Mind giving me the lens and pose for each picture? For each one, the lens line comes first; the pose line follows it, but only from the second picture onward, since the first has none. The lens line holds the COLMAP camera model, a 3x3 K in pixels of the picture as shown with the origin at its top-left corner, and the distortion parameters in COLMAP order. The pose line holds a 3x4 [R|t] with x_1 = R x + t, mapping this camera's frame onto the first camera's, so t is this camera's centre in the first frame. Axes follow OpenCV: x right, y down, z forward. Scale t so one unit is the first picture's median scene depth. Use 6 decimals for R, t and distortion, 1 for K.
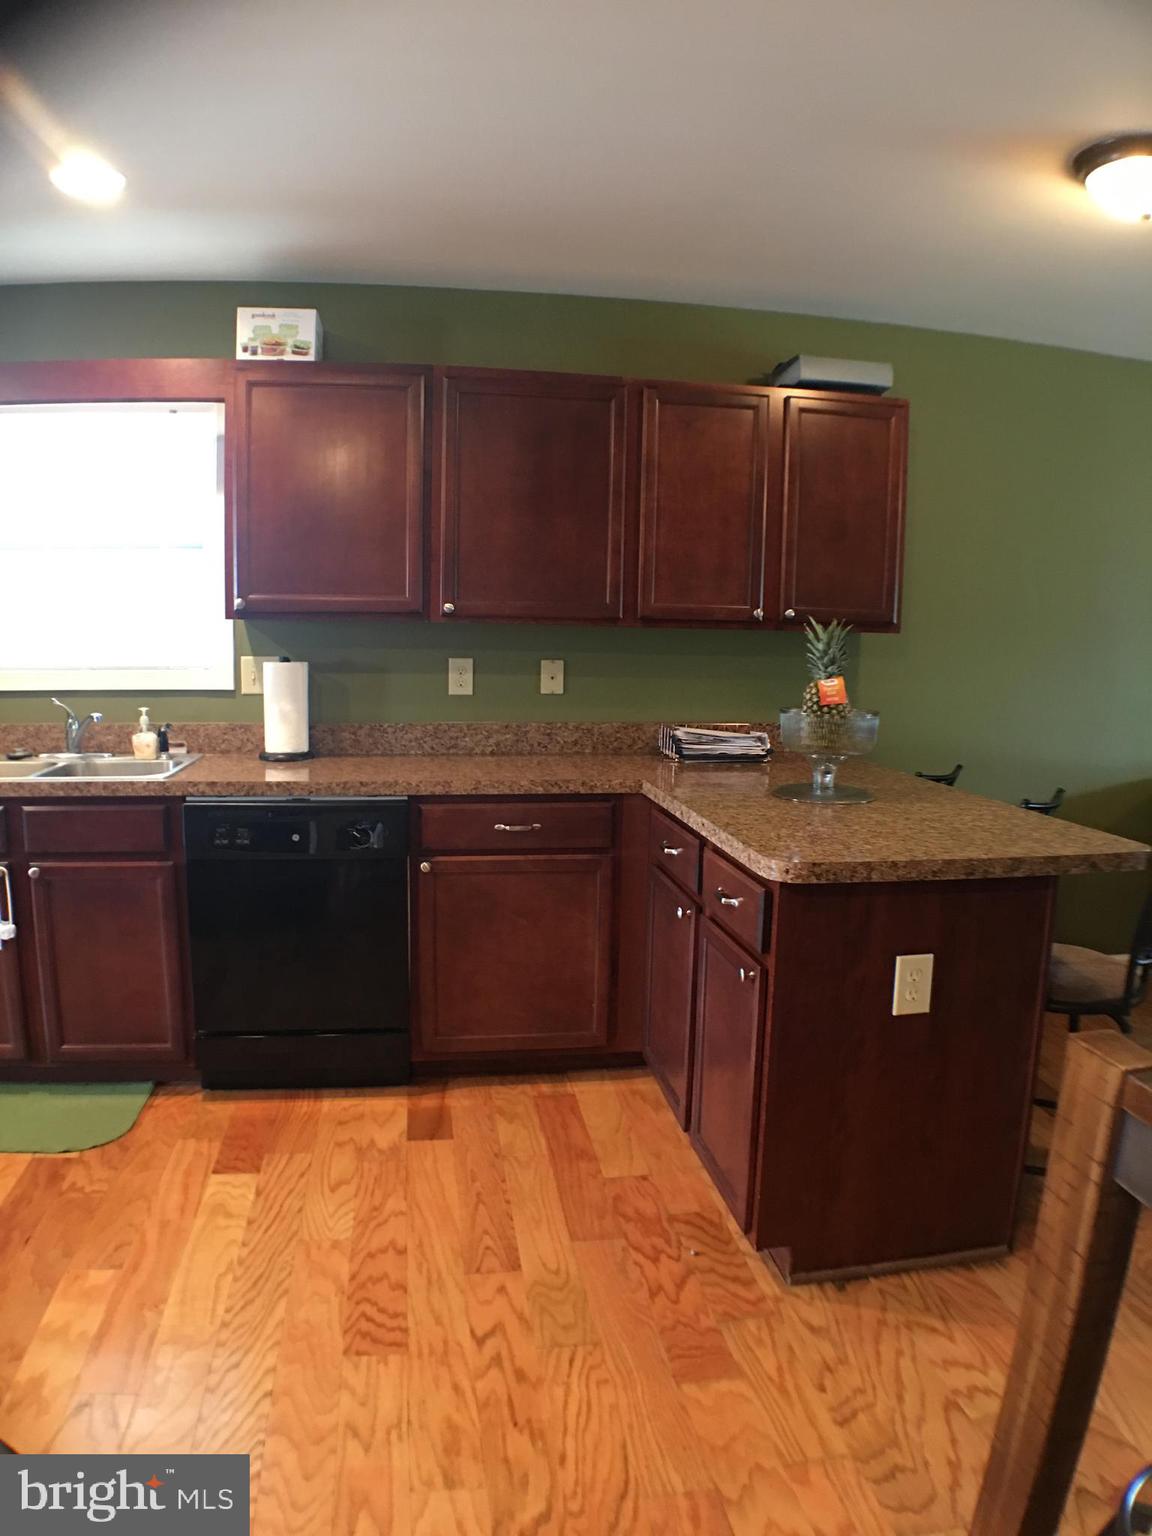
lens RADIAL K [[1034.7, 0, 595.9], [0, 1034.7, 783.5], [0, 0, 1]] dist [-0.153071, 0.002693]
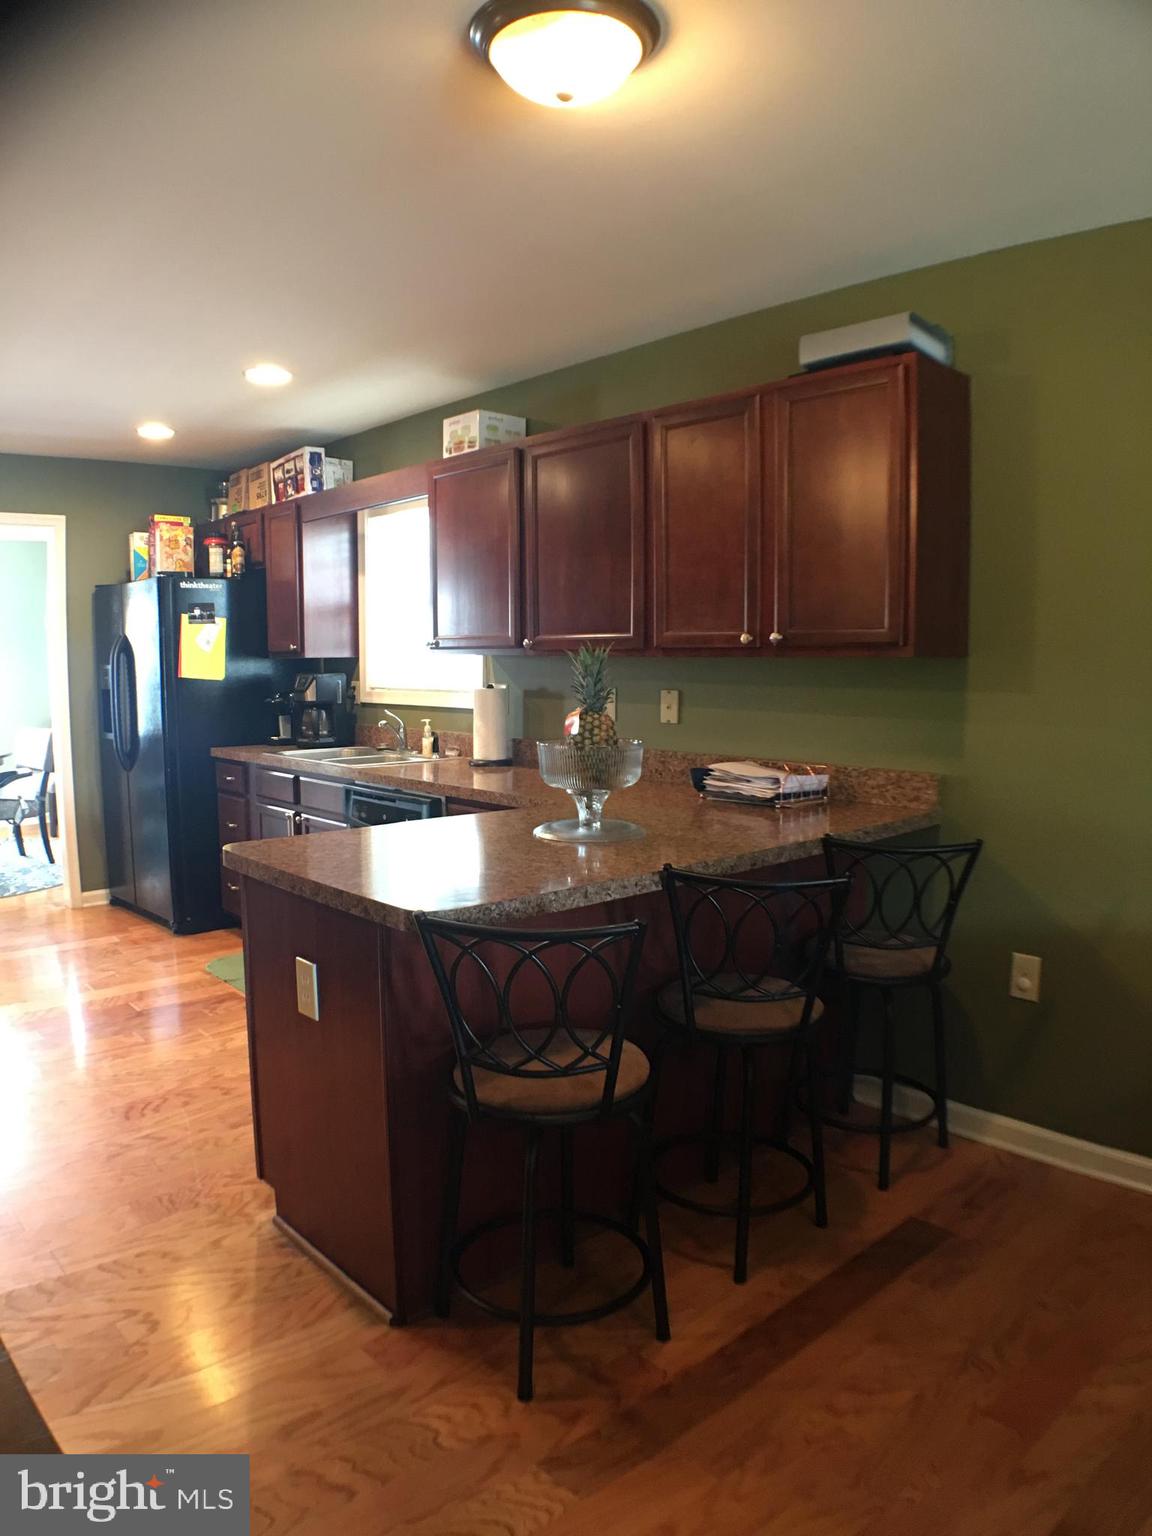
lens RADIAL K [[1034.7, 0, 598.3], [0, 1034.7, 792.9], [0, 0, 1]] dist [-0.153071, 0.002693]
pose [[0.552303, 0.089014, -0.828878, 0.997277], [-0.113486, 0.993055, 0.031026, -0.053508], [0.825883, 0.076930, 0.558569, 0.476860]]
